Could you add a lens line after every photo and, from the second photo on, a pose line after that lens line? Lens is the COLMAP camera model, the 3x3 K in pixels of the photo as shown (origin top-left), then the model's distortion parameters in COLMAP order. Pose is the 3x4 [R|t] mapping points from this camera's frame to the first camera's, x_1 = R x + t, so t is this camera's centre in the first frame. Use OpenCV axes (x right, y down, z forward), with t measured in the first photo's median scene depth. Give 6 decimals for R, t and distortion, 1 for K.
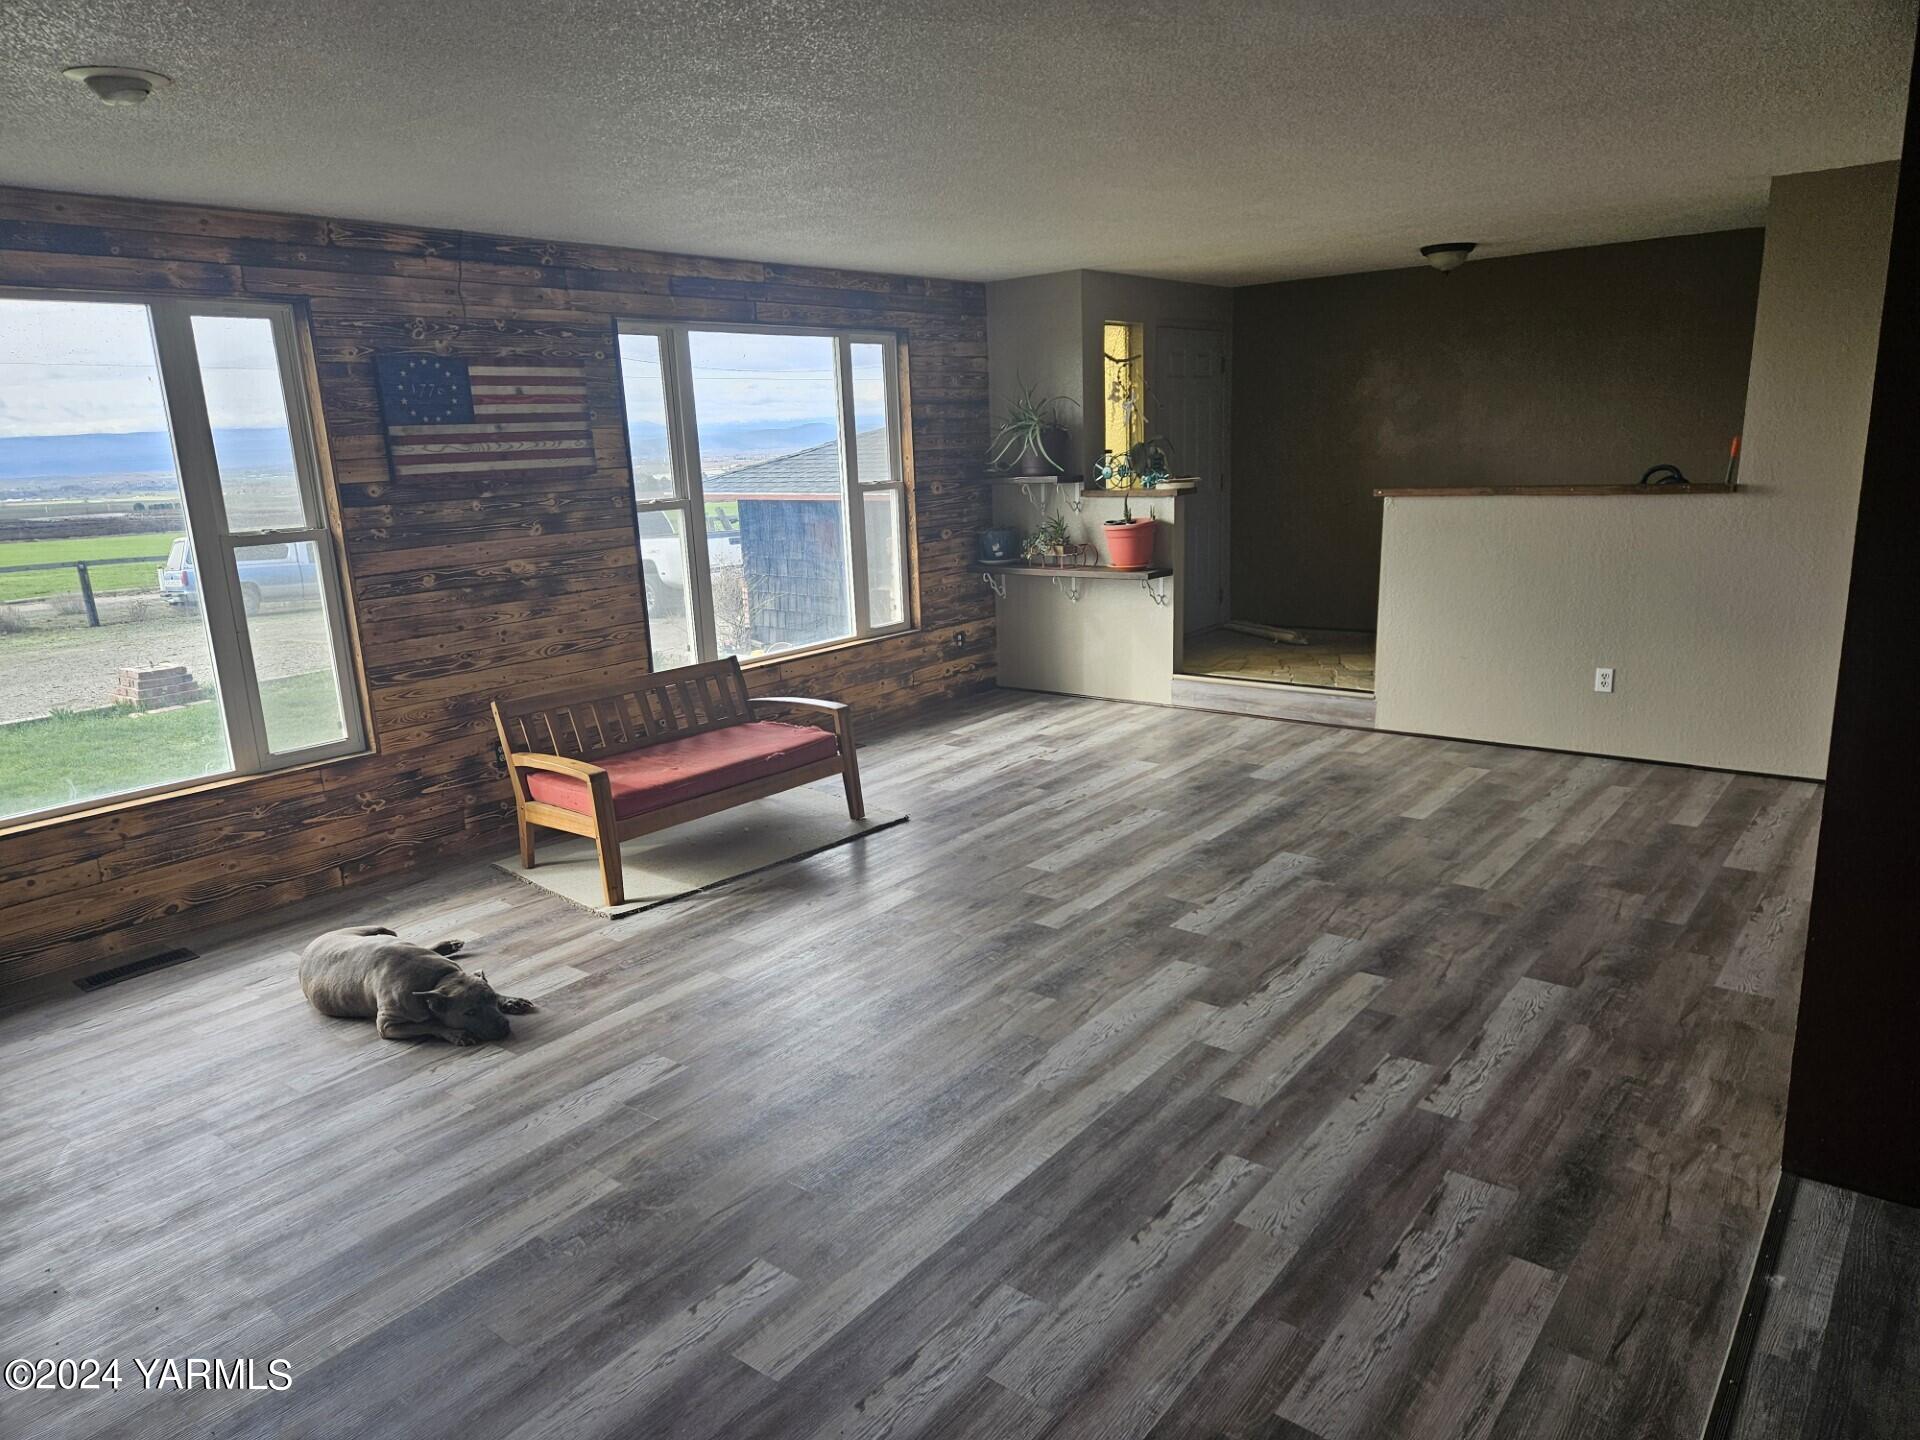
lens RADIAL K [[1167.4, 0, 955.1], [0, 1167.4, 727.6], [0, 0, 1]] dist [0.008349, -0.007861]
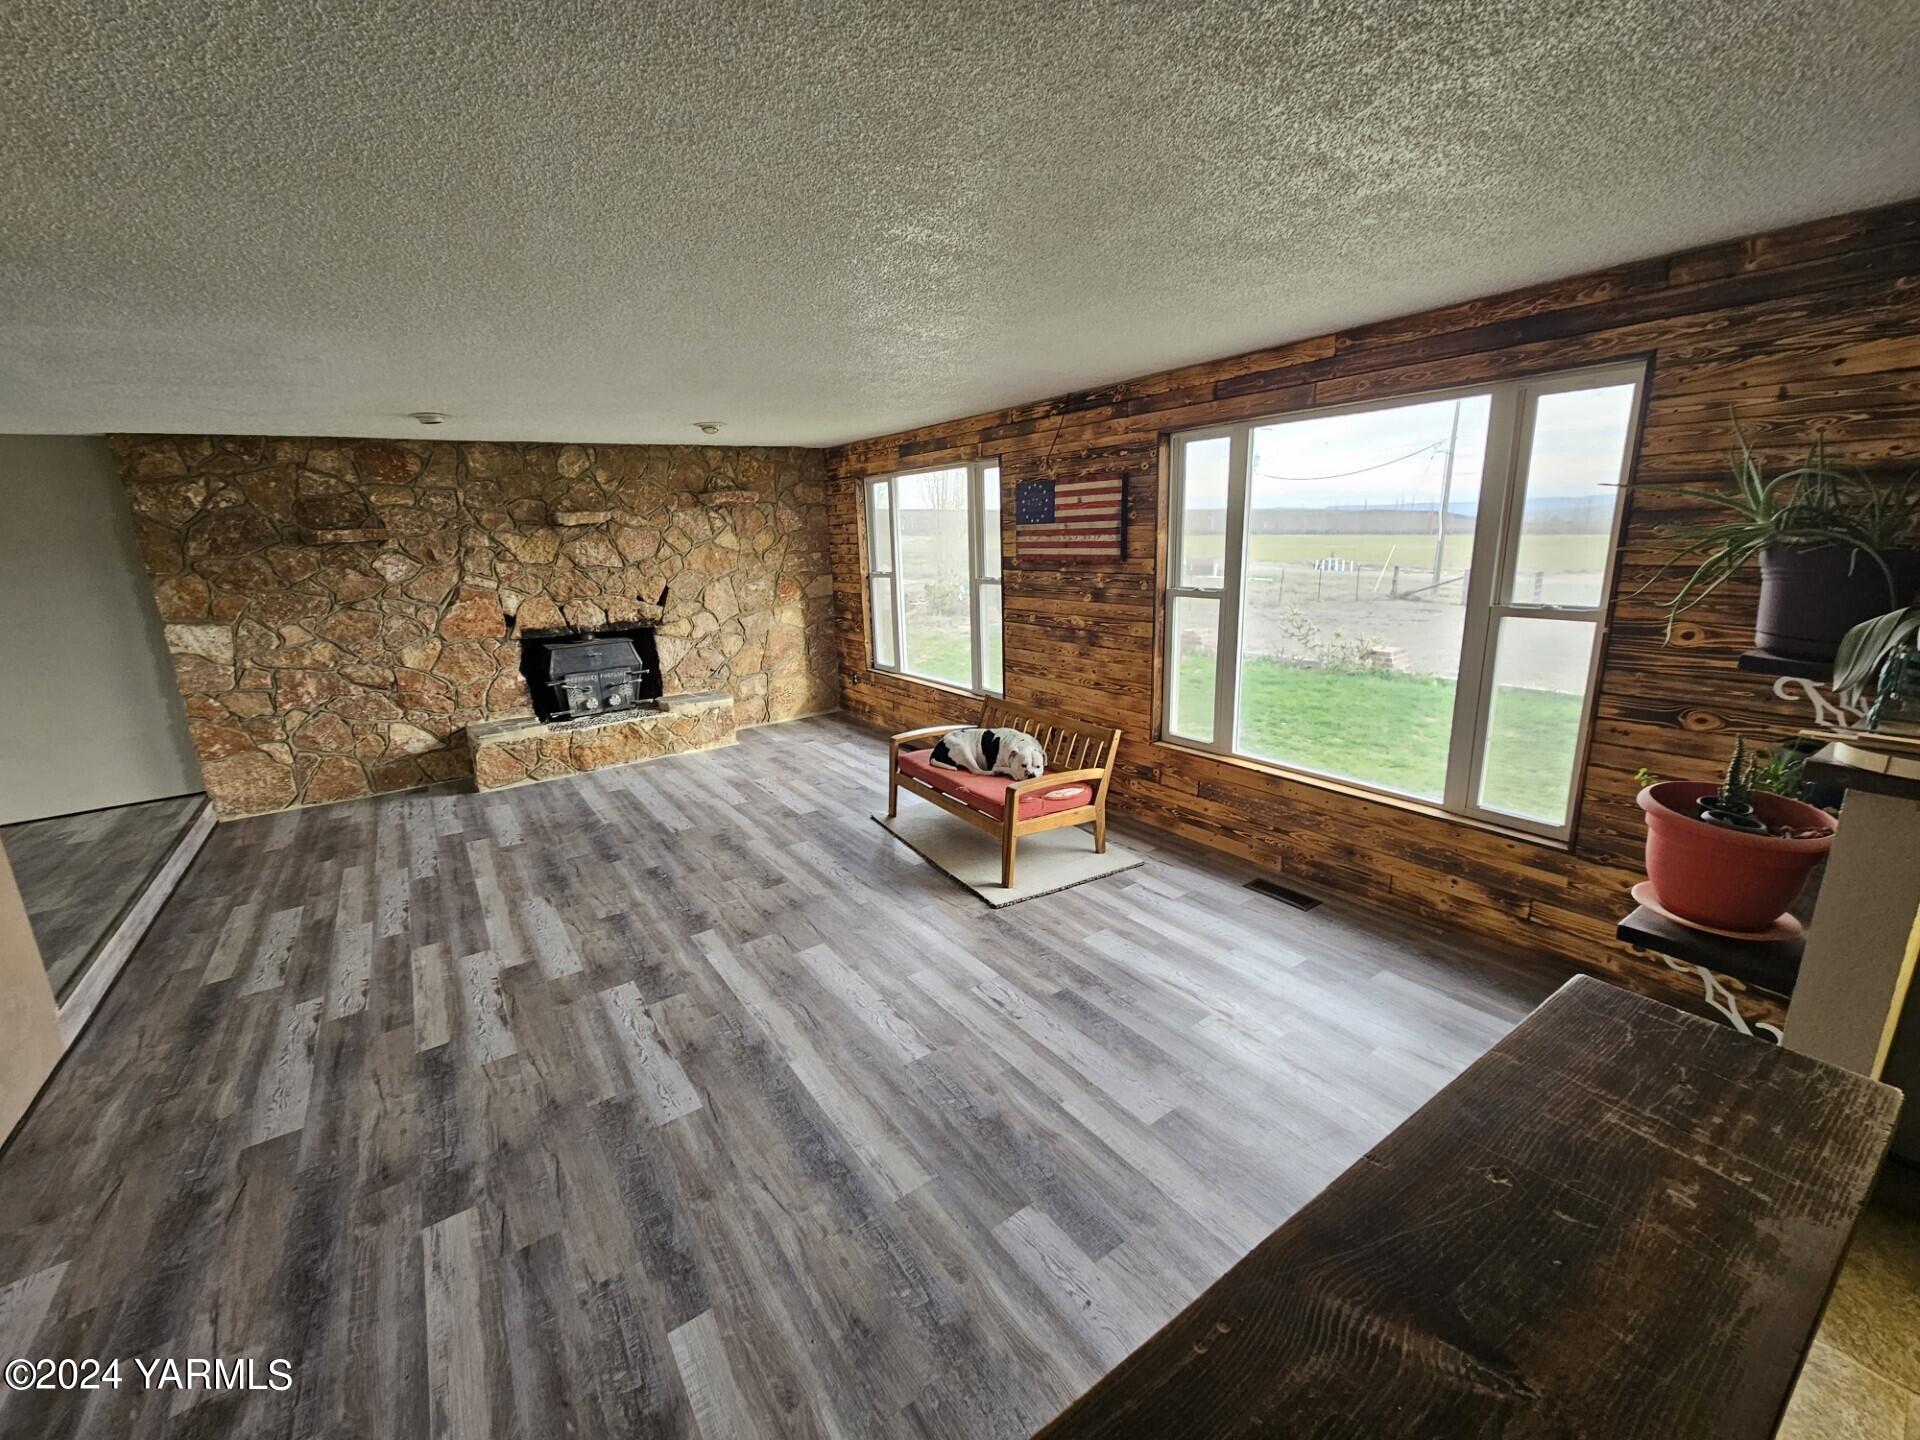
lens RADIAL K [[785.4, 0, 955.9], [0, 785.4, 706.7], [0, 0, 1]] dist [0.000882, 0.000327]
pose [[-0.252880, 0.269031, -0.929341, 0.638374], [-0.188327, 0.928500, 0.320033, -0.343819], [0.948991, 0.255950, -0.184133, 1.137614]]
